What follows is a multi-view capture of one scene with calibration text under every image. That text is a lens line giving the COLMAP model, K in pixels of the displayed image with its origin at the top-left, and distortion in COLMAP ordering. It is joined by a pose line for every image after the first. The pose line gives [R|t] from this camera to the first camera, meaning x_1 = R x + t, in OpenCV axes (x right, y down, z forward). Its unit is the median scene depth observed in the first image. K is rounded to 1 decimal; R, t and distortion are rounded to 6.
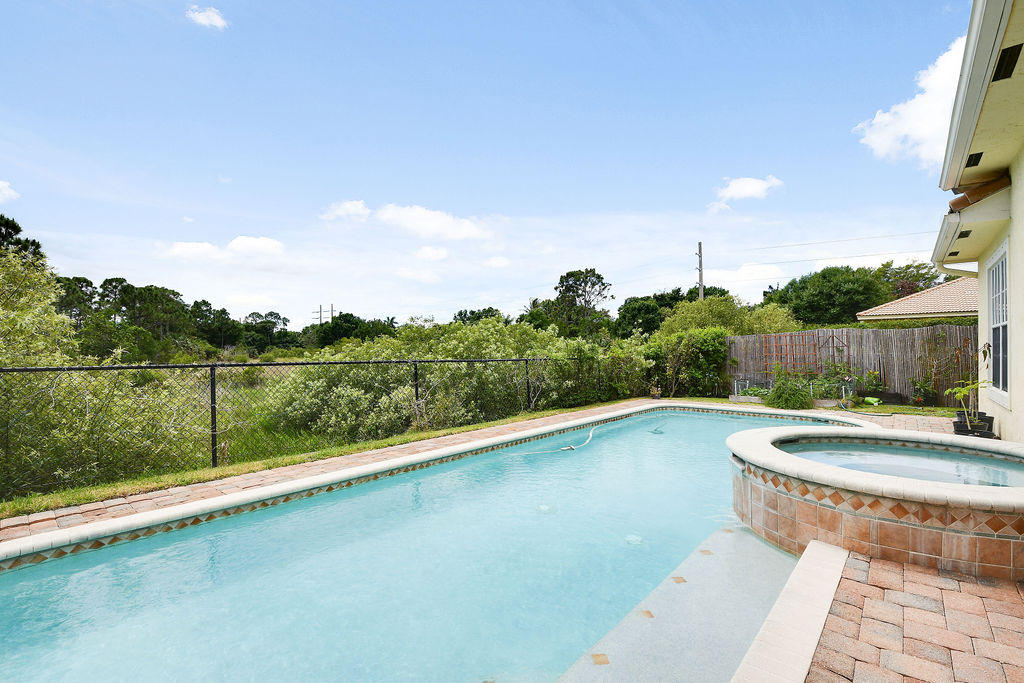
lens RADIAL K [[452.4, 0, 509.4], [0, 452.4, 340.0], [0, 0, 1]] dist [-0.001310, -0.003613]
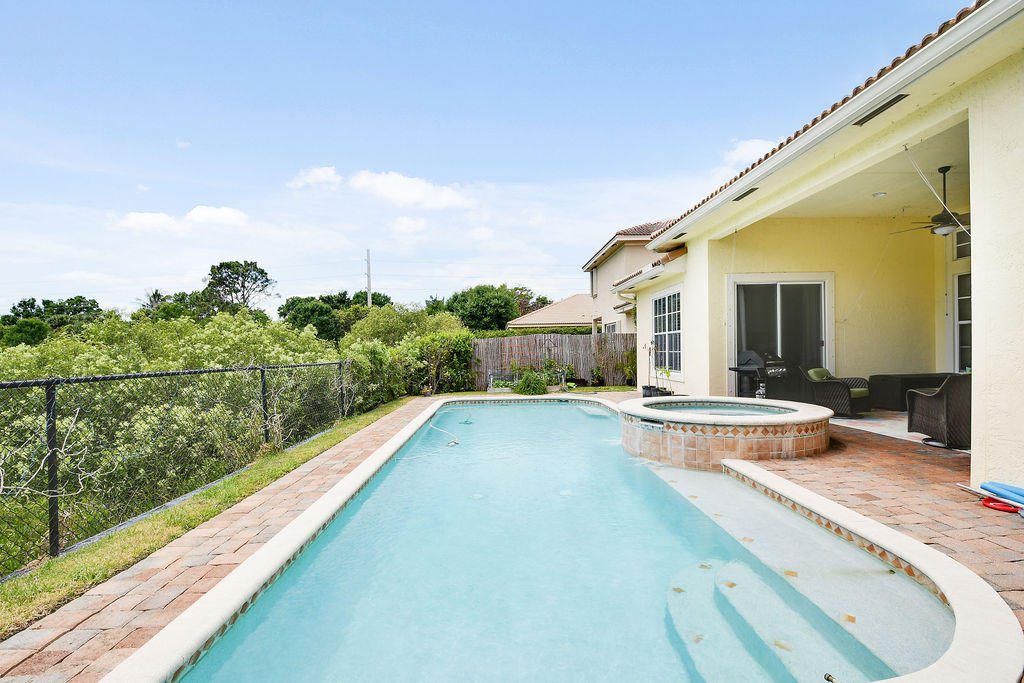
lens RADIAL K [[452.4, 0, 508.0], [0, 452.4, 348.1], [0, 0, 1]] dist [-0.001310, -0.003613]
pose [[0.736433, -0.004874, 0.676493, -0.091477], [-0.002409, 0.999949, 0.009826, 0.001397], [-0.676506, -0.008866, 0.736384, 0.027009]]
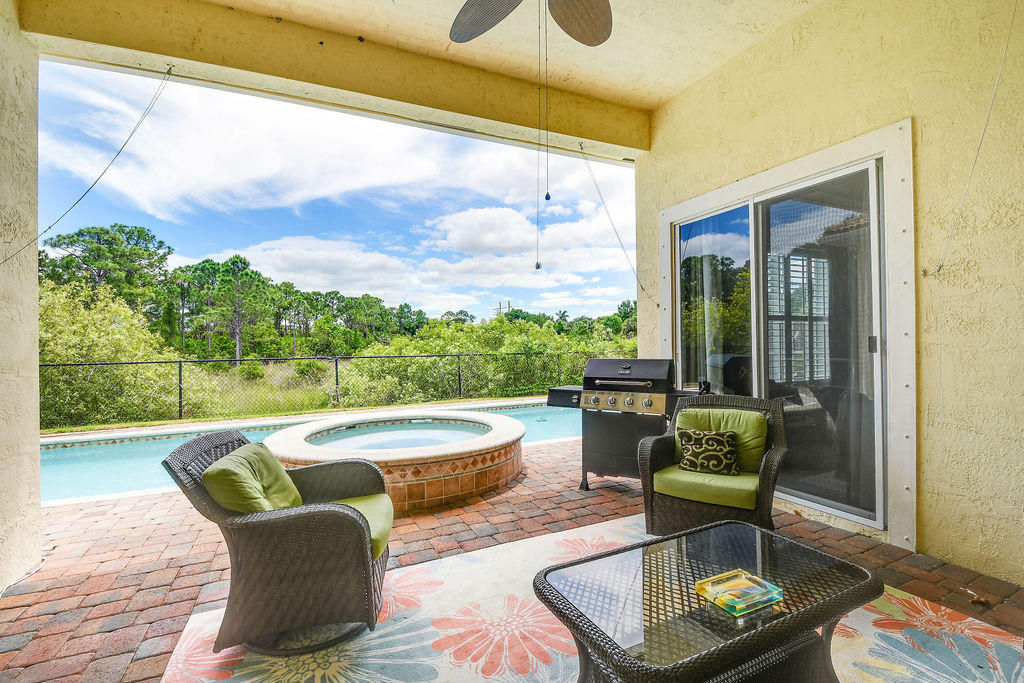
lens RADIAL K [[452.4, 0, 510.6], [0, 452.4, 340.1], [0, 0, 1]] dist [-0.001310, -0.003613]
pose [[0.920267, -0.016457, -0.390945, 0.160162], [0.023876, 0.999615, 0.014122, -0.002482], [0.390563, -0.022330, 0.920306, -0.008591]]
